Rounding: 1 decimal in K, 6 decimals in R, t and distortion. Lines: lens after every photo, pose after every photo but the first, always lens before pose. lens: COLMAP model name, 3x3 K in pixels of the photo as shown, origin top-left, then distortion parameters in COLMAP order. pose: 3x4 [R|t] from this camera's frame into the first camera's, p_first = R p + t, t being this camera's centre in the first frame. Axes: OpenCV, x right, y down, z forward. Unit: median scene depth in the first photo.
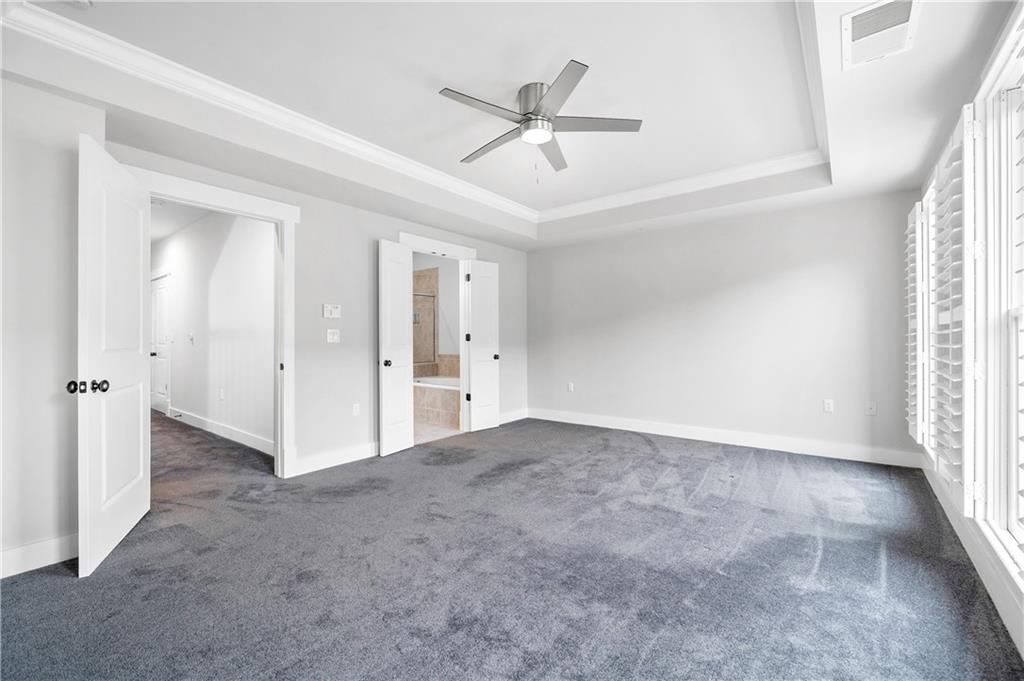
lens RADIAL K [[429.7, 0, 513.3], [0, 429.7, 341.5], [0, 0, 1]] dist [-0.000197, -0.000478]
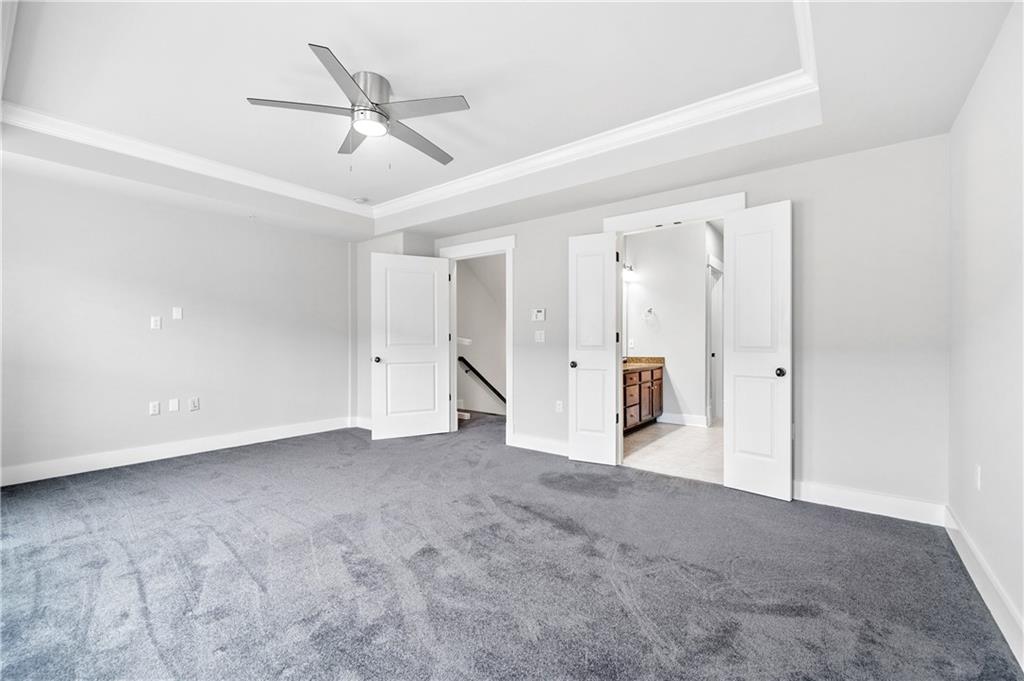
lens RADIAL K [[429.7, 0, 513.3], [0, 429.7, 341.5], [0, 0, 1]] dist [-0.000197, -0.000478]
pose [[0.013789, 0.005197, -0.999891, 0.630921], [-0.005286, 0.999973, 0.005124, -0.004864], [0.999891, 0.005215, 0.013816, 0.806962]]
